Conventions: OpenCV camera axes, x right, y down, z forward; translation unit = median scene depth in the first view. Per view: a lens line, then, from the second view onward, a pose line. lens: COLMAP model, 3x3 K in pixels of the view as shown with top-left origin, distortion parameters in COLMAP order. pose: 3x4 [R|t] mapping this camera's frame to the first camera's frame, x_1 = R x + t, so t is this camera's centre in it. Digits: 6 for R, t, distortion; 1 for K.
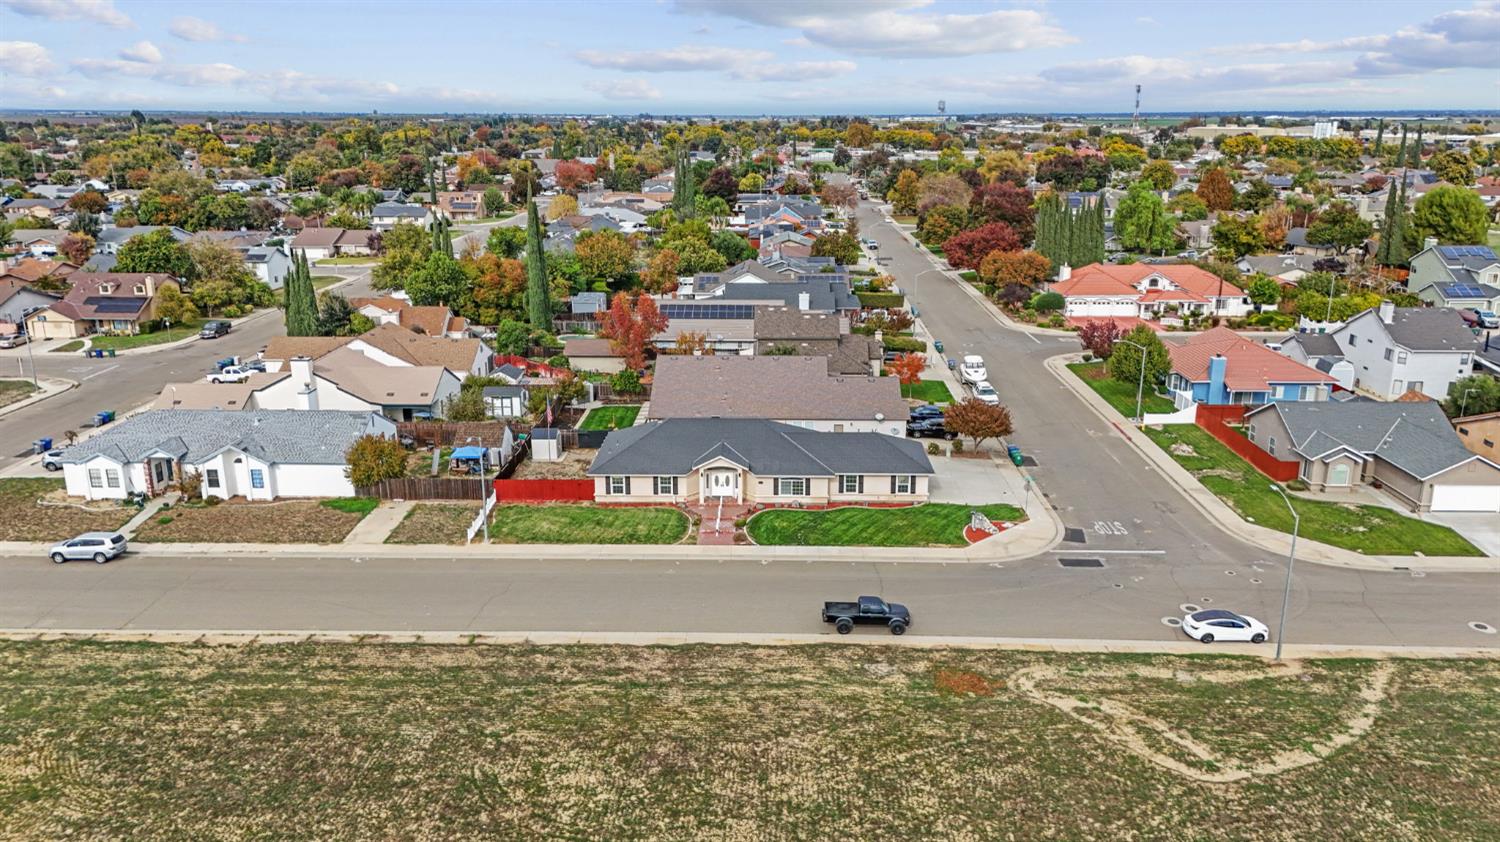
lens RADIAL K [[1105.9, 0, 750.0], [0, 1105.9, 421.0], [0, 0, 1]] dist [0.056731, -0.054768]
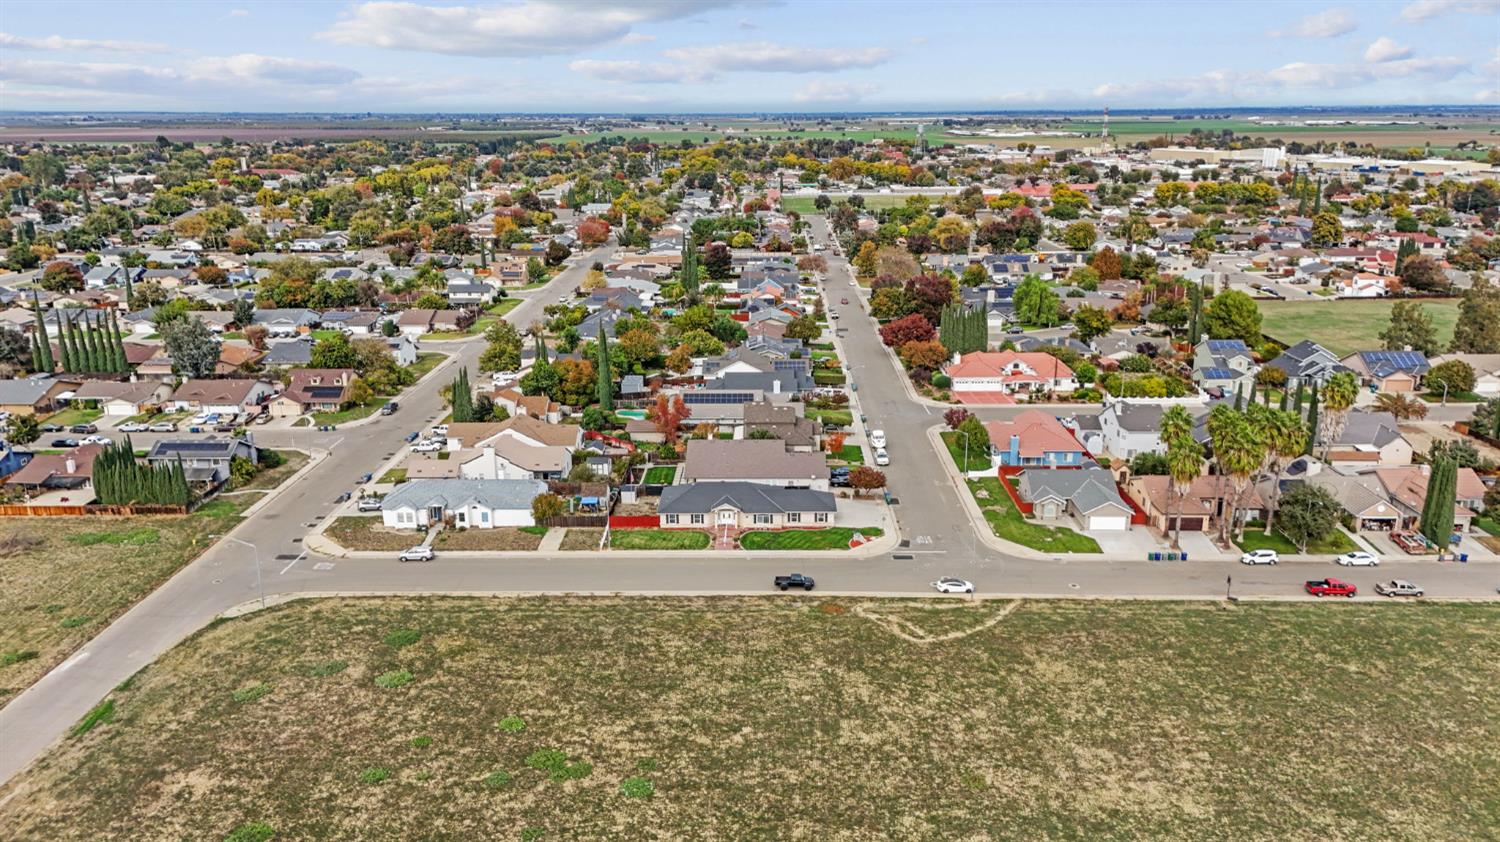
lens RADIAL K [[1105.9, 0, 750.0], [0, 1105.9, 421.0], [0, 0, 1]] dist [0.056731, -0.054768]
pose [[0.999961, -0.006889, 0.005591, 0.005448], [0.006869, 0.999970, 0.003535, -0.117212], [-0.005615, -0.003496, 0.999978, -0.913799]]
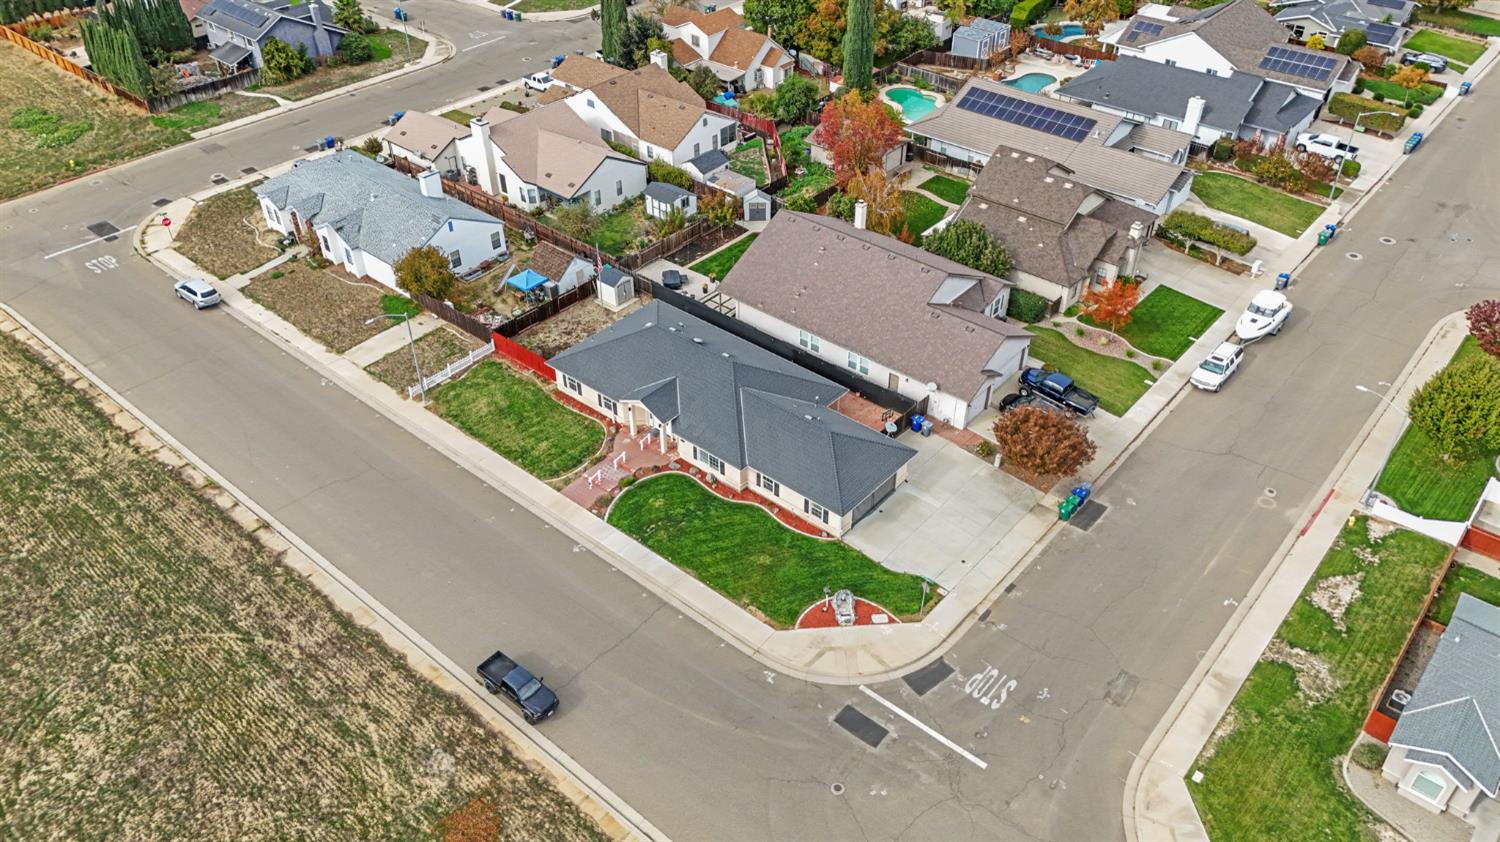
lens RADIAL K [[1105.9, 0, 750.0], [0, 1105.9, 421.0], [0, 0, 1]] dist [0.056731, -0.054768]
pose [[0.774319, 0.383636, -0.503242, 0.483708], [-0.165470, 0.890352, 0.424139, -0.336840], [0.610778, -0.245147, 0.752897, 0.371842]]
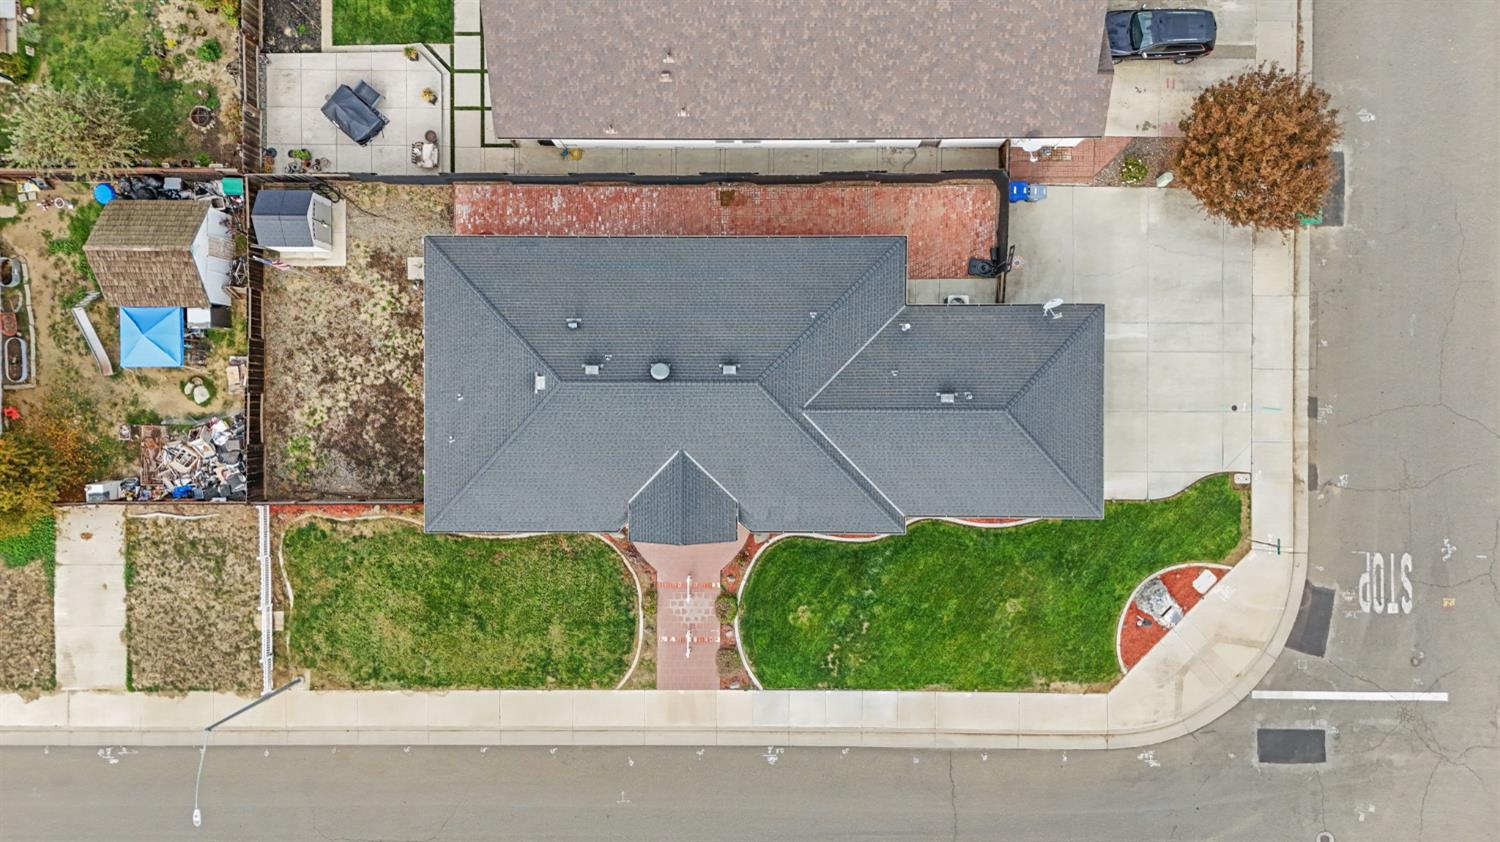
lens RADIAL K [[1105.9, 0, 750.0], [0, 1105.9, 421.0], [0, 0, 1]] dist [0.056731, -0.054768]
pose [[0.999662, -0.019602, -0.017068, 0.013551], [0.021696, 0.267704, 0.963257, -0.455782], [-0.014313, -0.963302, 0.268039, 0.896866]]
